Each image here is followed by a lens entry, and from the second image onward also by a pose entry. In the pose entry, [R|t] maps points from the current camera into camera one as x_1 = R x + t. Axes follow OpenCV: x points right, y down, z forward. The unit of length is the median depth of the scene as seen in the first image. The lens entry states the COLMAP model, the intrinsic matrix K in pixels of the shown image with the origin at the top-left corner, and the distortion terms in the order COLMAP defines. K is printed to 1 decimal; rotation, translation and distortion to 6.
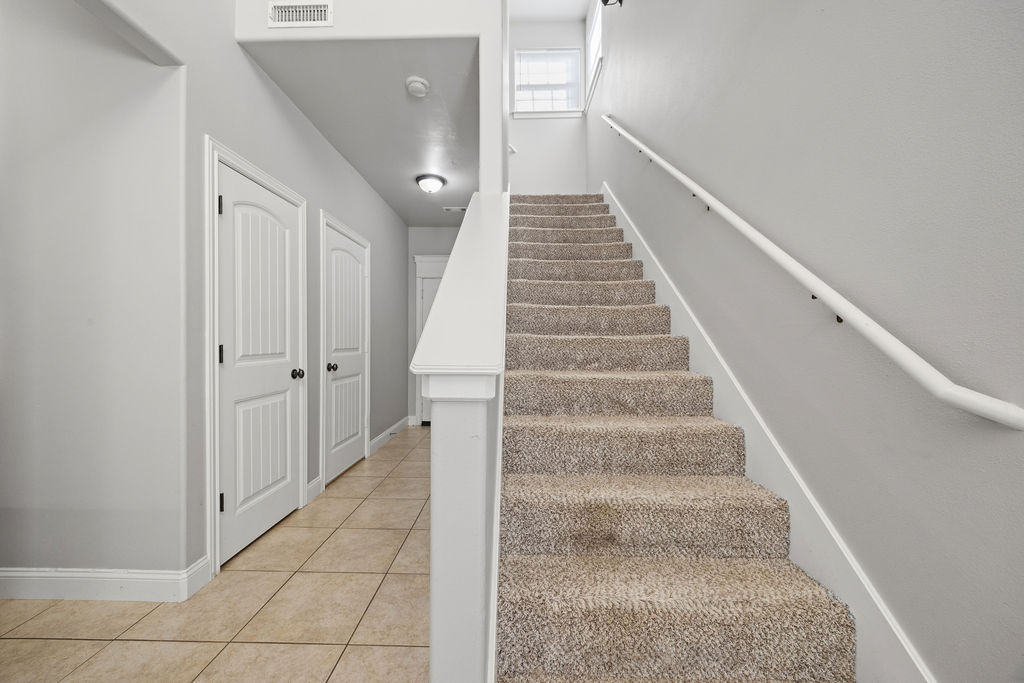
lens RADIAL K [[392.7, 0, 507.3], [0, 392.7, 340.5], [0, 0, 1]] dist [-0.001364, -0.001002]
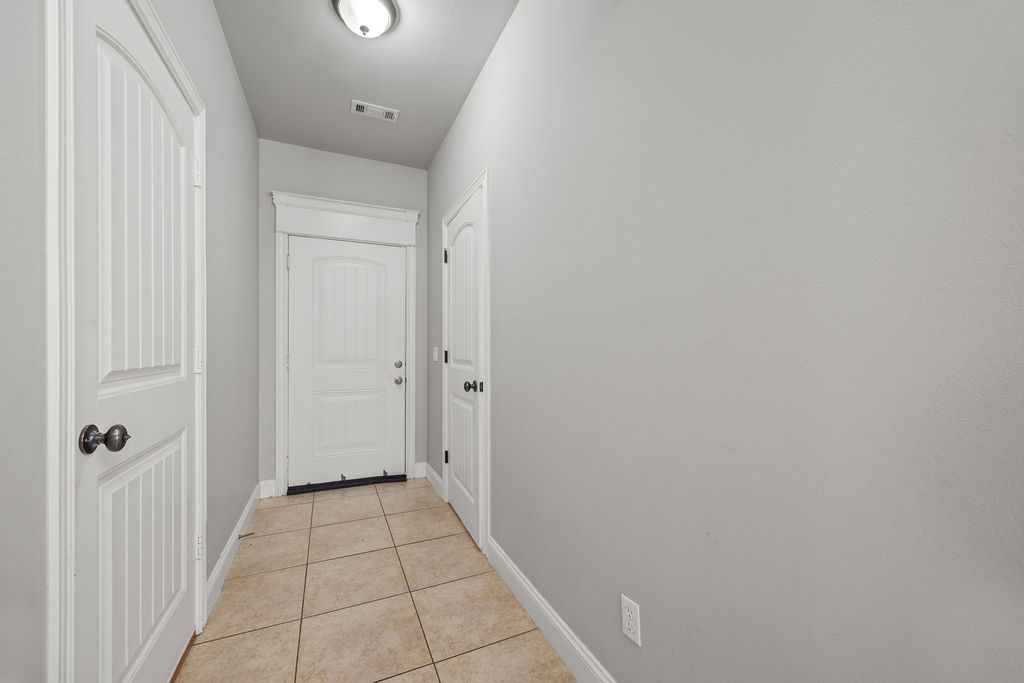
lens RADIAL K [[392.7, 0, 514.9], [0, 392.7, 345.9], [0, 0, 1]] dist [-0.001364, -0.001002]
pose [[0.898873, -0.004613, 0.438185, -0.256919], [0.003702, 0.999989, 0.002933, 0.001499], [-0.438194, -0.001014, 0.898880, 0.523756]]
